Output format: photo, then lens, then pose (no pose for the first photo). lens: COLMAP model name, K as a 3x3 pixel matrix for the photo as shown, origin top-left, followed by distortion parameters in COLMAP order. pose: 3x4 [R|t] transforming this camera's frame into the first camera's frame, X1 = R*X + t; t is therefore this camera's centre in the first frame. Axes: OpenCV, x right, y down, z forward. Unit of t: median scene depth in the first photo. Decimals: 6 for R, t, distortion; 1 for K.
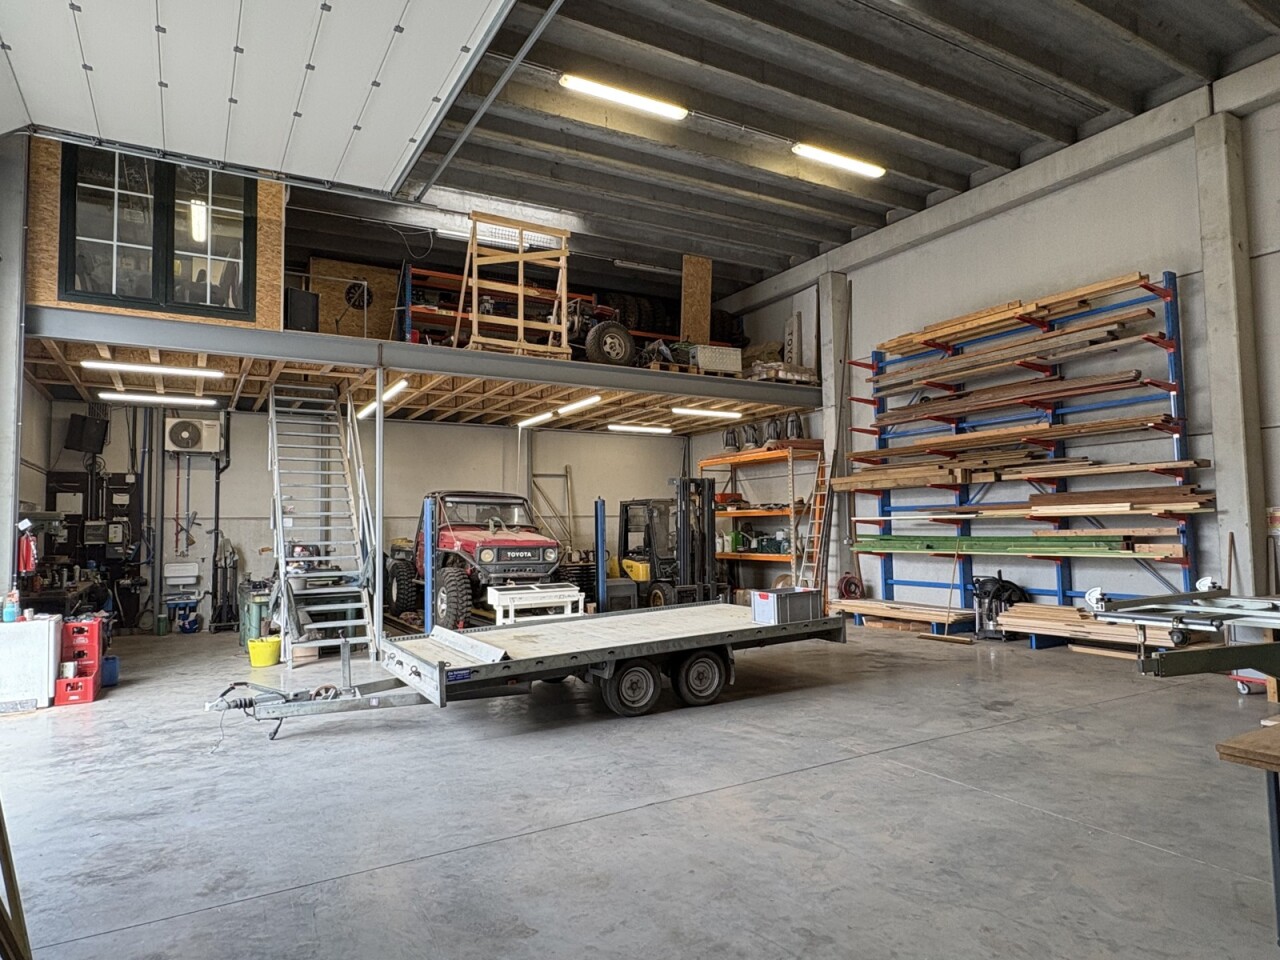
lens RADIAL K [[778.6, 0, 639.5], [0, 778.6, 480.2], [0, 0, 1]] dist [-0.000859, -0.002864]
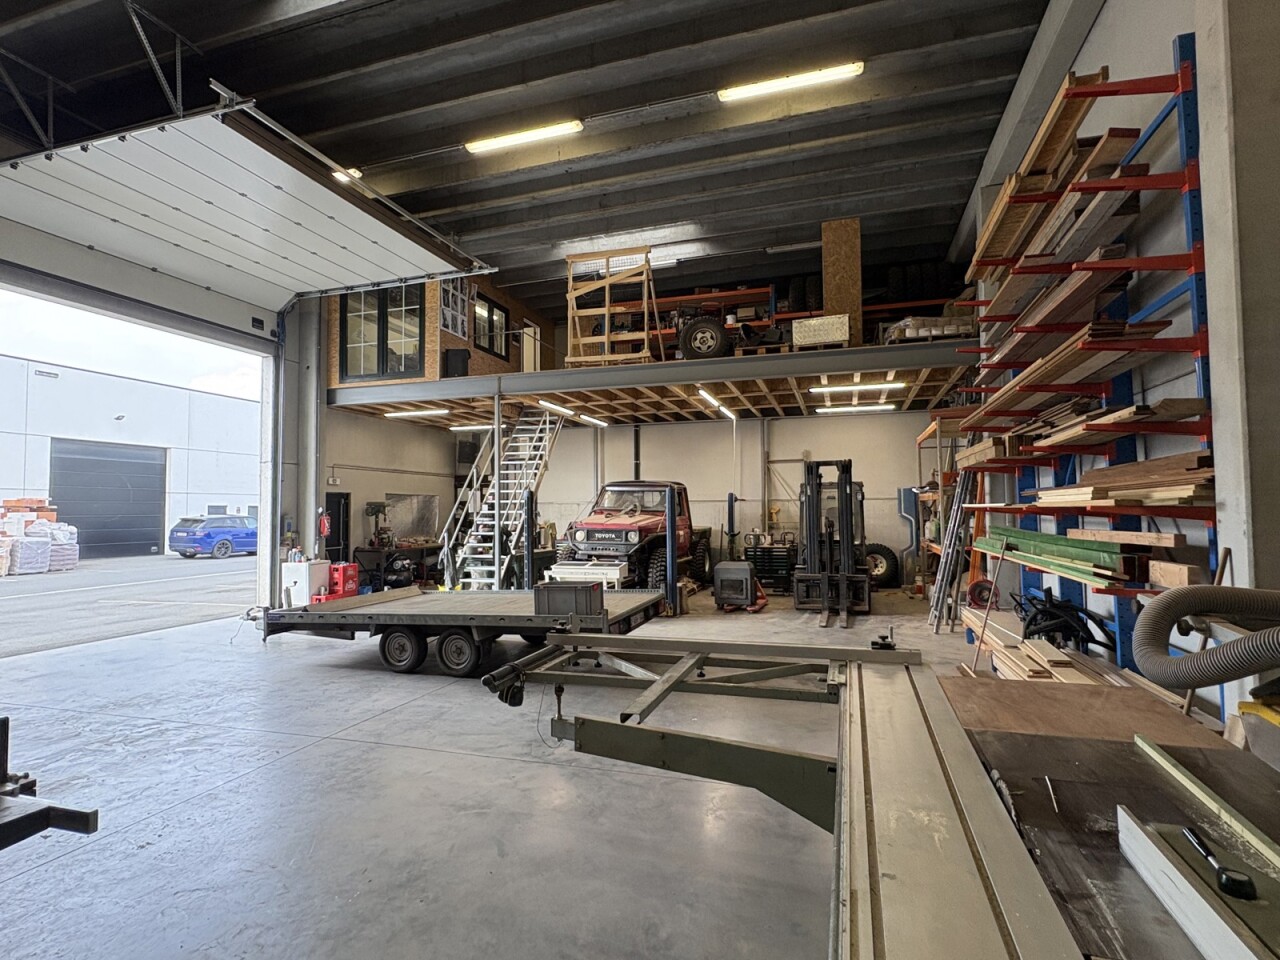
lens RADIAL K [[667.5, 0, 637.1], [0, 667.5, 482.6], [0, 0, 1]] dist [-0.022295, -0.000593]
pose [[0.671067, -0.022186, -0.741064, 0.614214], [0.044548, 0.998953, 0.010434, 0.006384], [0.740057, -0.040015, 0.671353, 0.351233]]
